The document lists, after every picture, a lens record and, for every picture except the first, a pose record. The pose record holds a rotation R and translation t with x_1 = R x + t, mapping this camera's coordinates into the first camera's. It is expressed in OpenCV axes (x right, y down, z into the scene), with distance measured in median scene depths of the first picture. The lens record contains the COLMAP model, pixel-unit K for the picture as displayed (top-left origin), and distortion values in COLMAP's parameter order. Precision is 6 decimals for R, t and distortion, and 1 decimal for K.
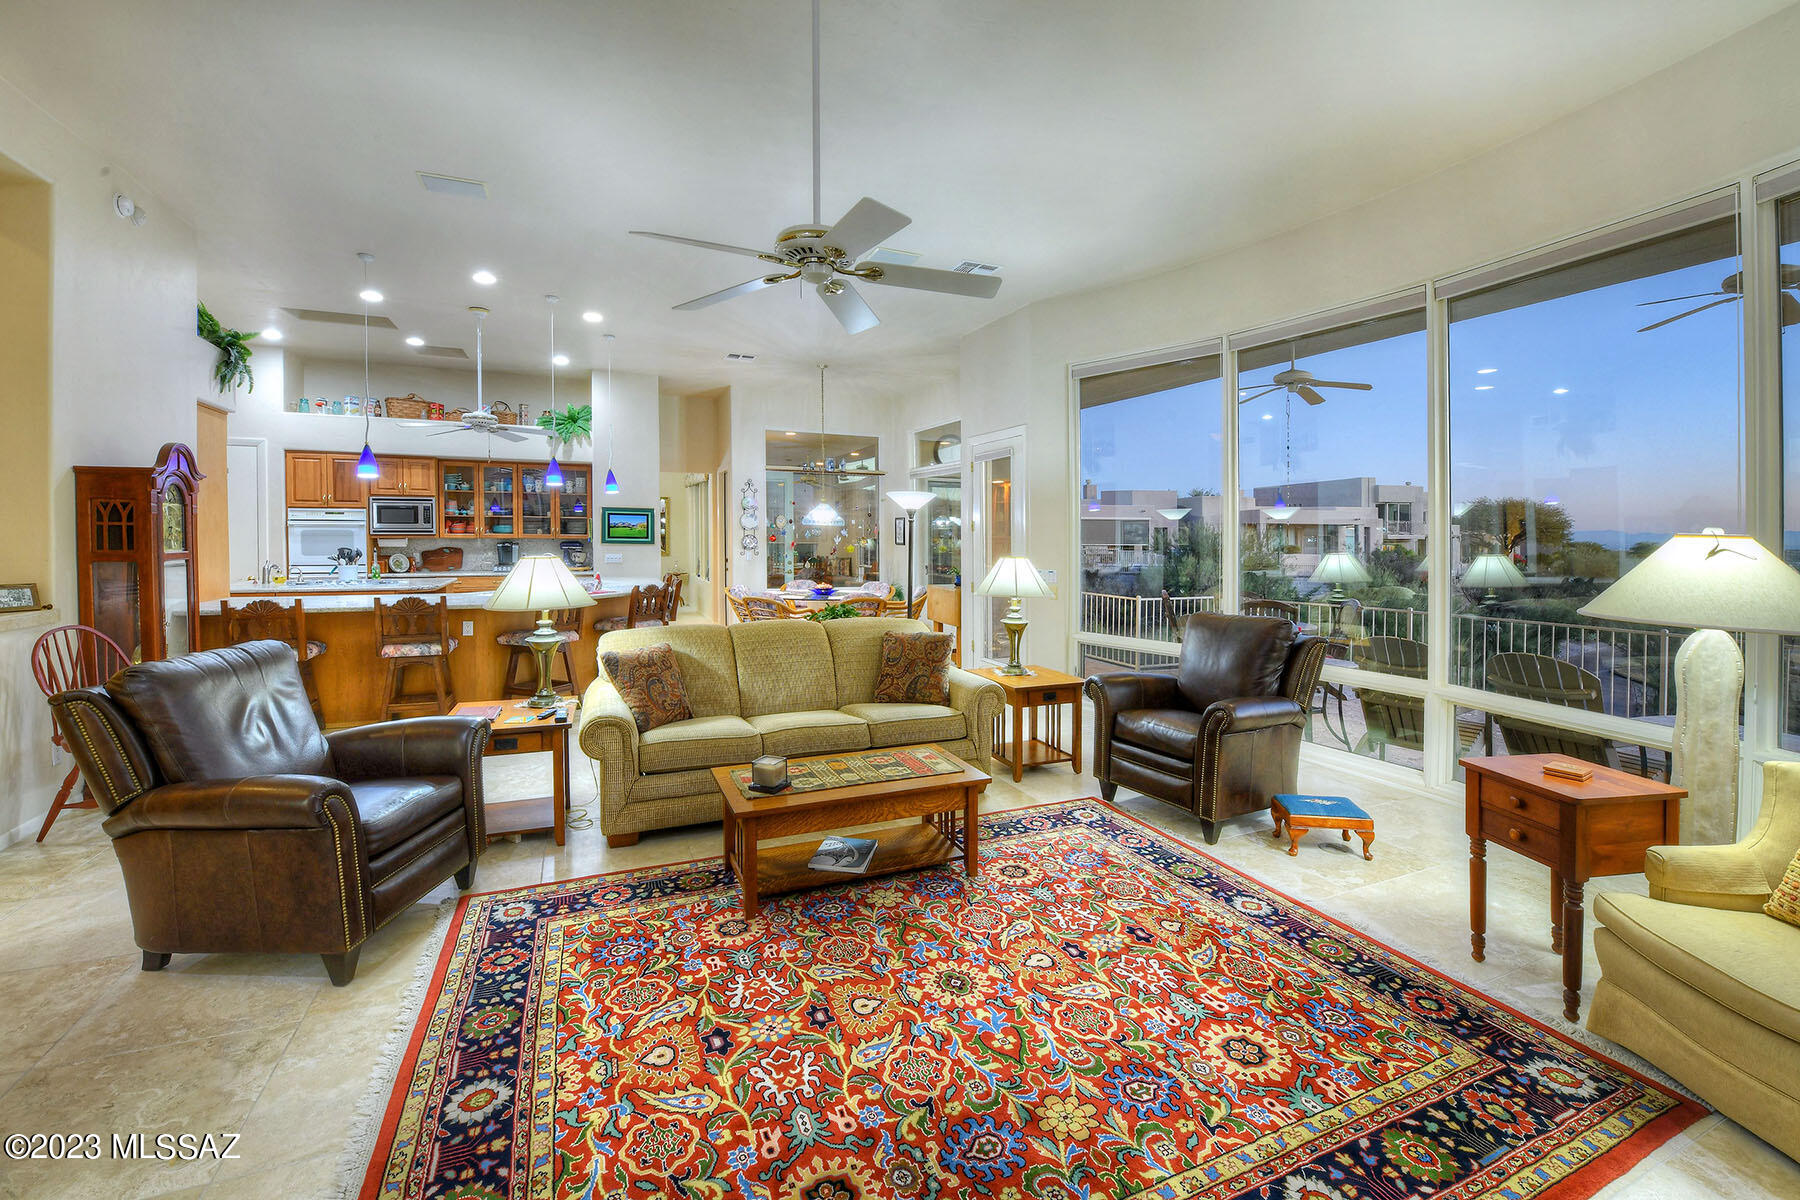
lens RADIAL K [[751.9, 0, 896.8], [0, 751.9, 546.1], [0, 0, 1]] dist [0.000231, 0.000036]
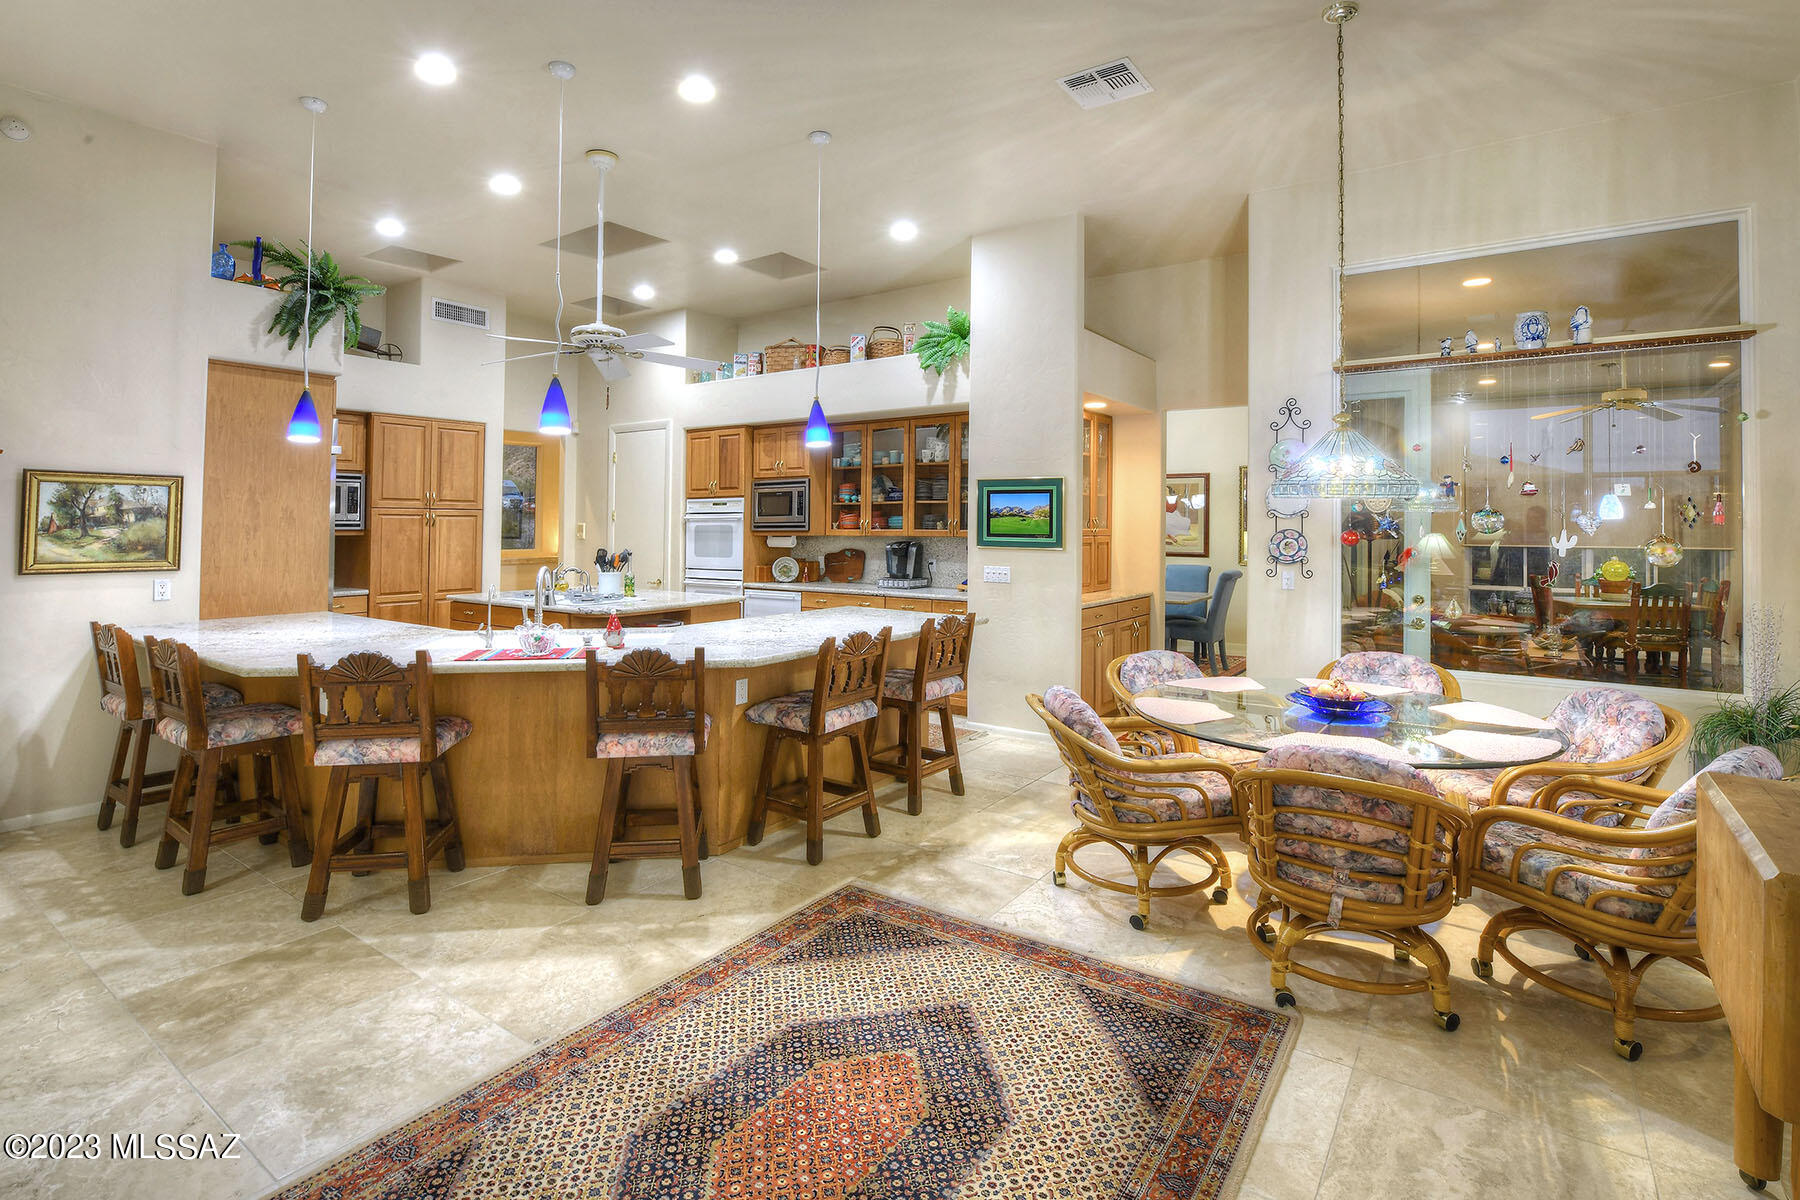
lens RADIAL K [[848.4, 0, 900.8], [0, 848.4, 530.8], [0, 0, 1]] dist [0.002462, 0.000090]
pose [[0.527146, -0.001634, -0.849773, 0.105387], [-0.010385, 0.999911, -0.008366, -0.008984], [0.849711, 0.013235, 0.527083, 0.630155]]
